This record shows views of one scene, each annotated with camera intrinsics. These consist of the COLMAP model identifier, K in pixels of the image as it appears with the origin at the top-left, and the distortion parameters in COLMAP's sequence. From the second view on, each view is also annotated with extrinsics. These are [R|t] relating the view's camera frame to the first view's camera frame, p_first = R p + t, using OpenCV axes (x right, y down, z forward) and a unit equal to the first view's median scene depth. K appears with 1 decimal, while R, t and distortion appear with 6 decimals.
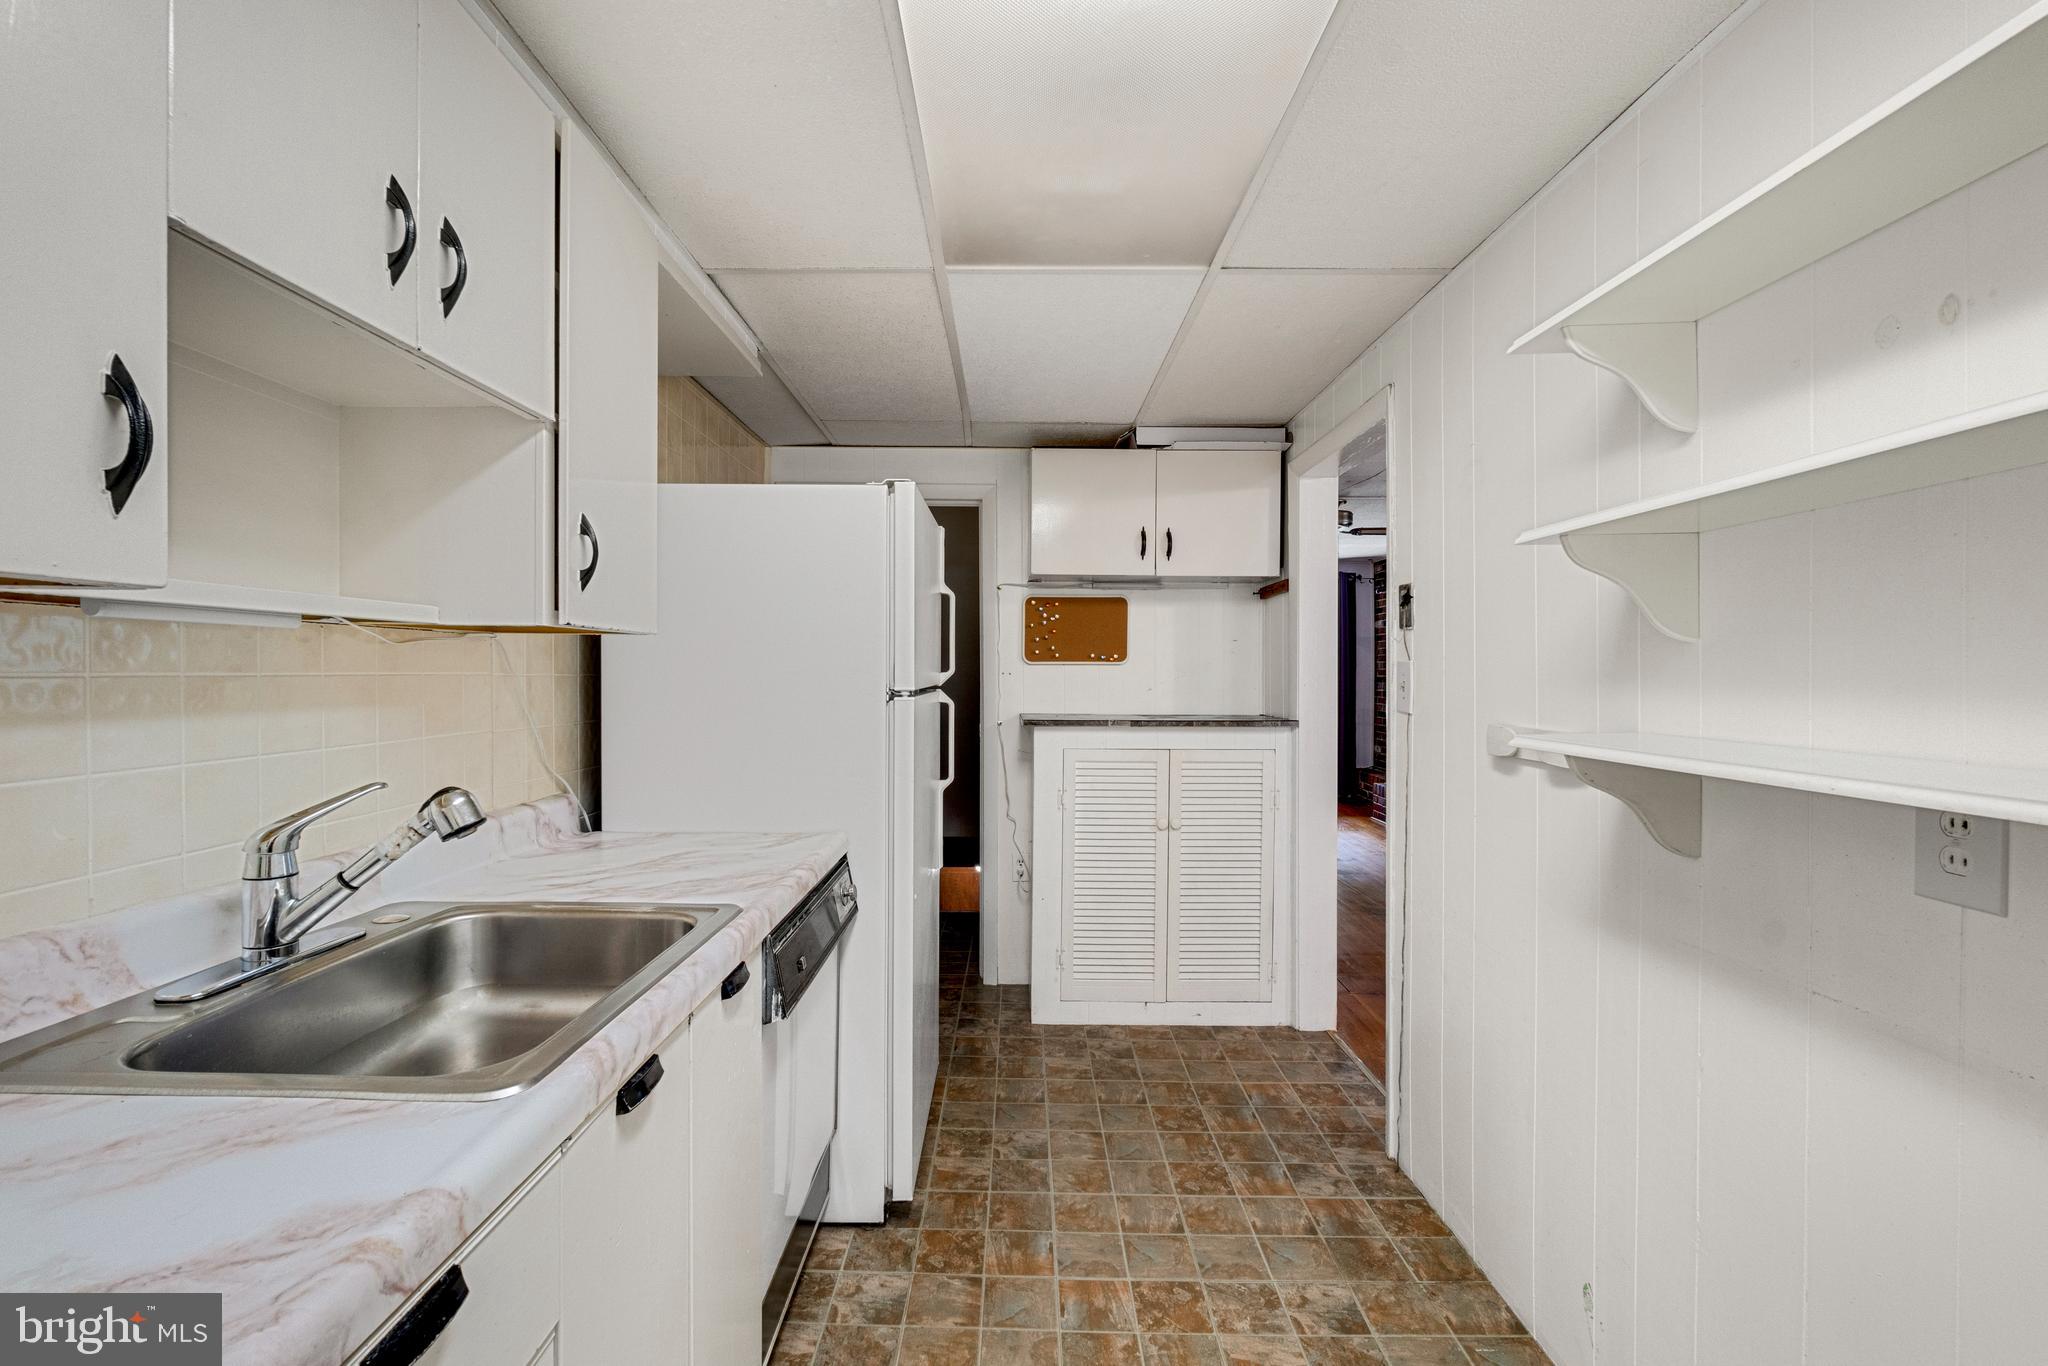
lens RADIAL K [[883.6, 0, 1012.1], [0, 883.6, 686.4], [0, 0, 1]] dist [-0.005980, 0.000656]
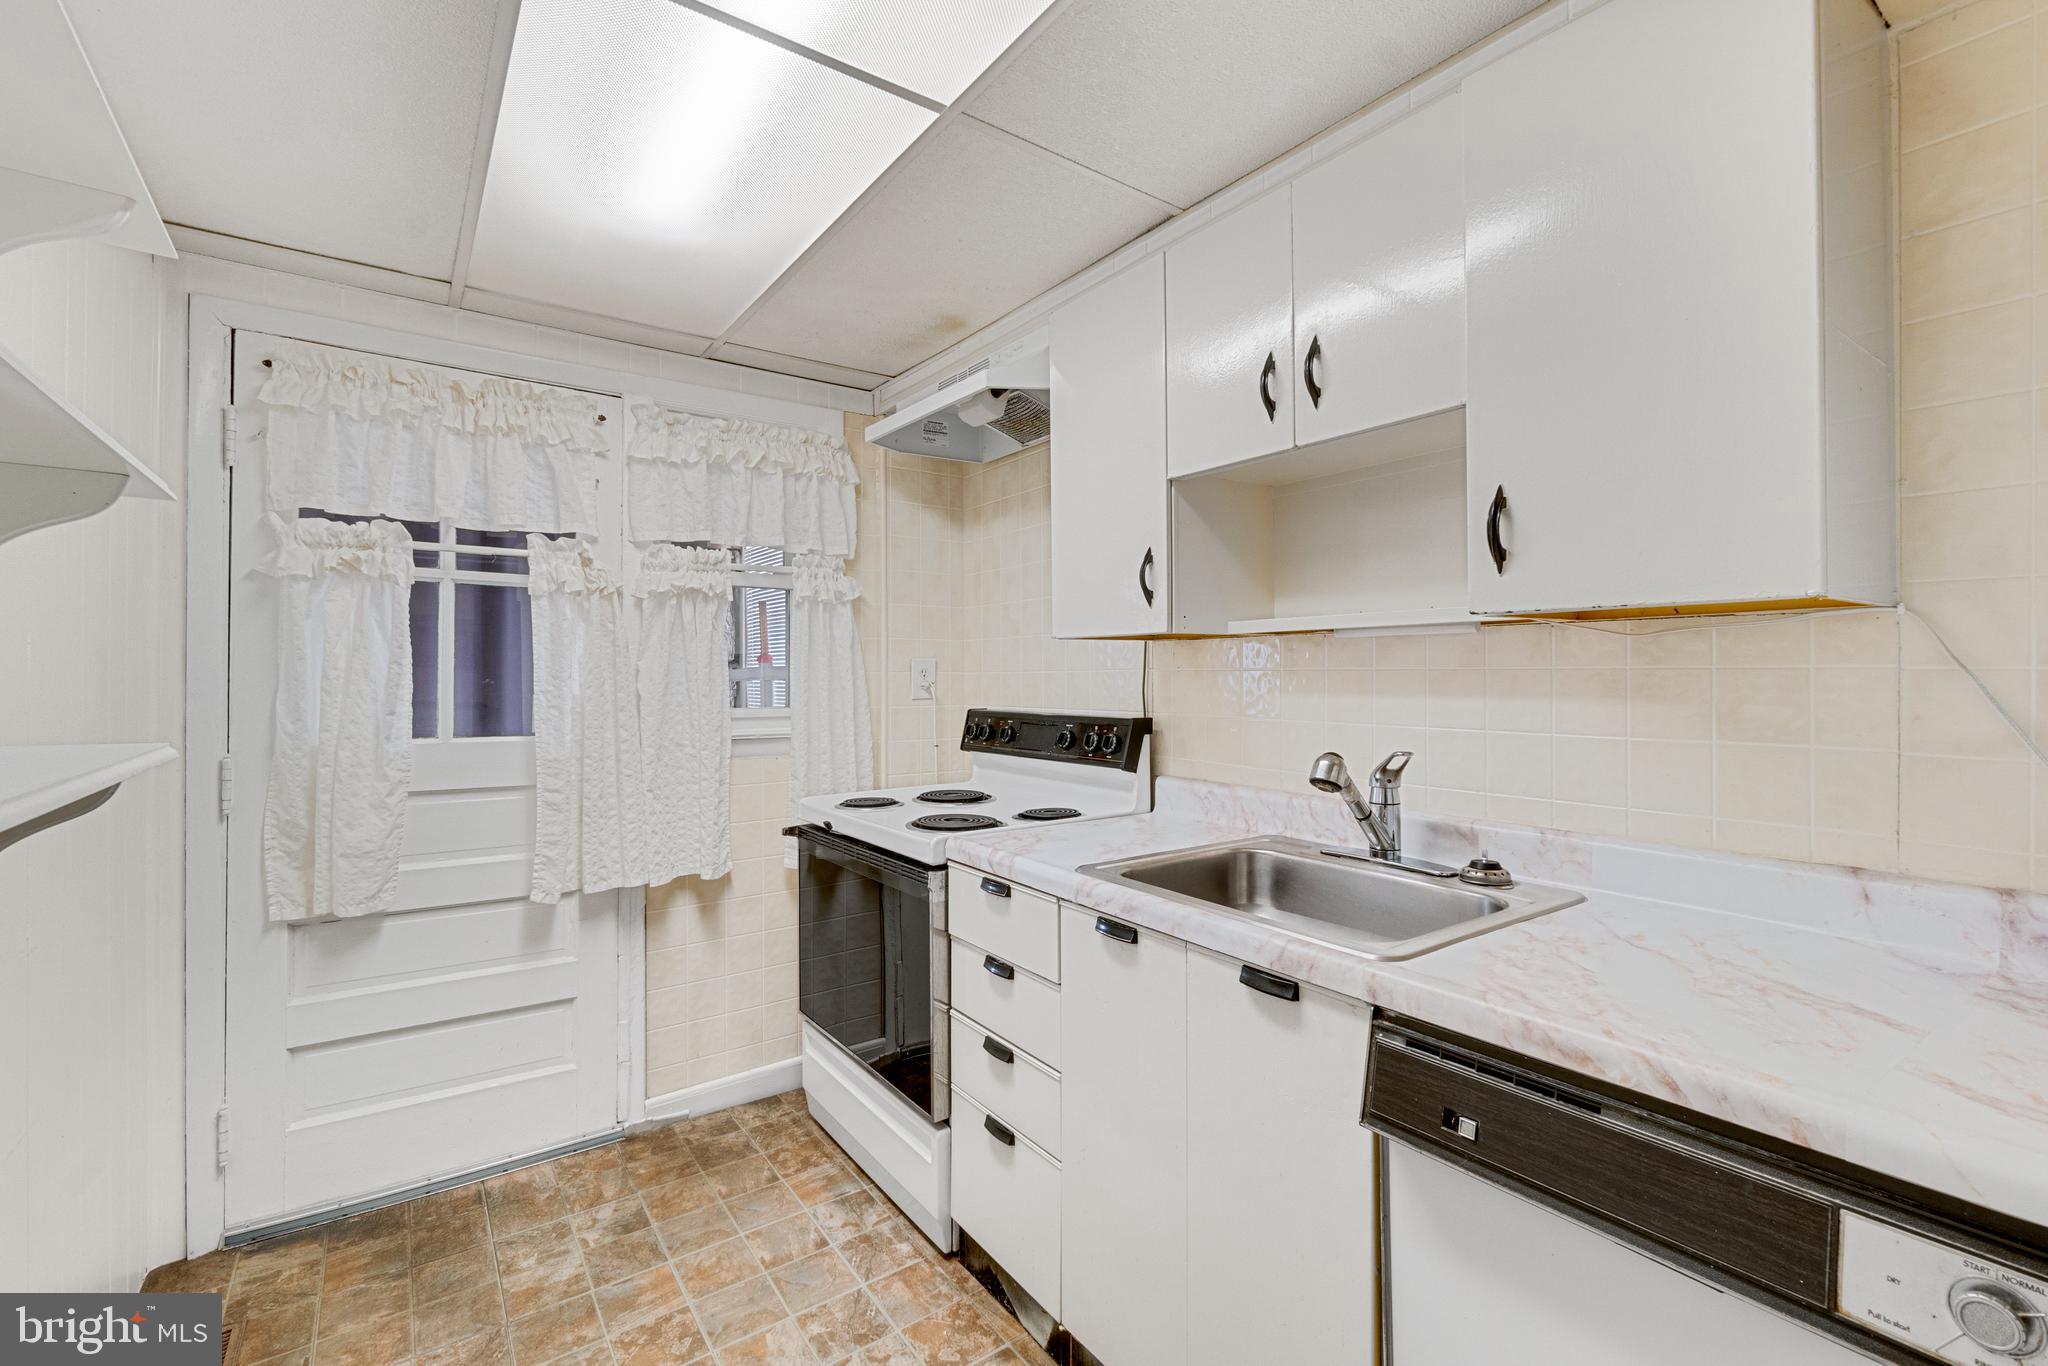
lens RADIAL K [[883.6, 0, 1019.8], [0, 883.6, 672.2], [0, 0, 1]] dist [-0.005980, 0.000656]
pose [[-0.808826, -0.000844, -0.588048, 0.282794], [-0.009222, 0.999894, 0.011250, -0.009543], [0.587976, 0.014522, -0.808748, 0.965158]]
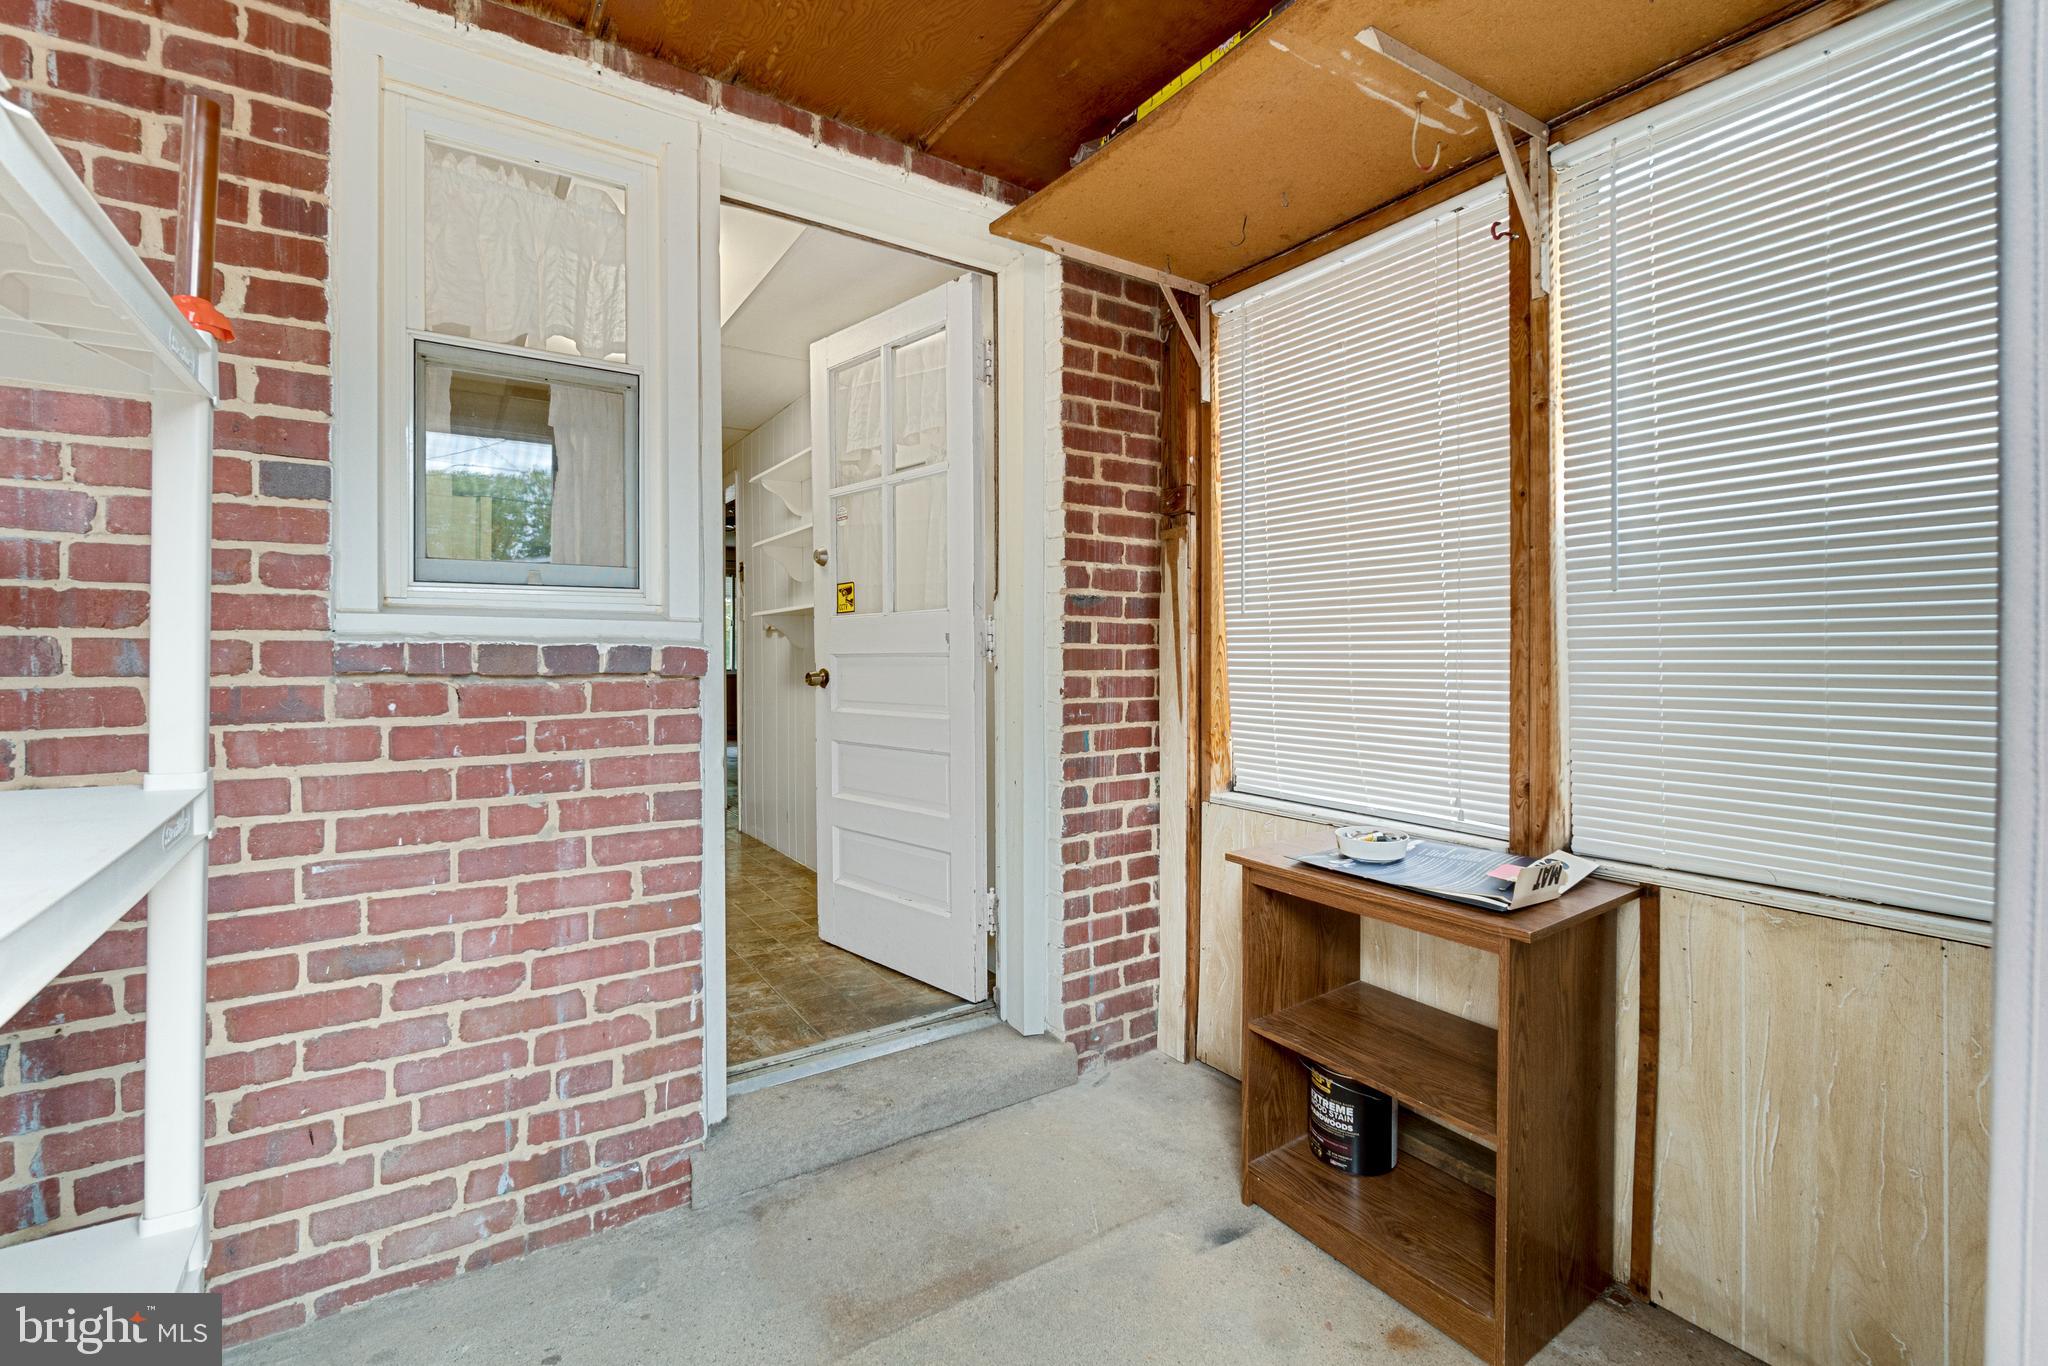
lens RADIAL K [[883.6, 0, 1029.2], [0, 883.6, 666.4], [0, 0, 1]] dist [-0.005980, 0.000656]
pose [[0.825340, -0.005125, 0.564613, -0.222398], [0.009597, 0.999942, -0.004952, 0.170665], [-0.564555, 0.009506, 0.825341, -1.315407]]
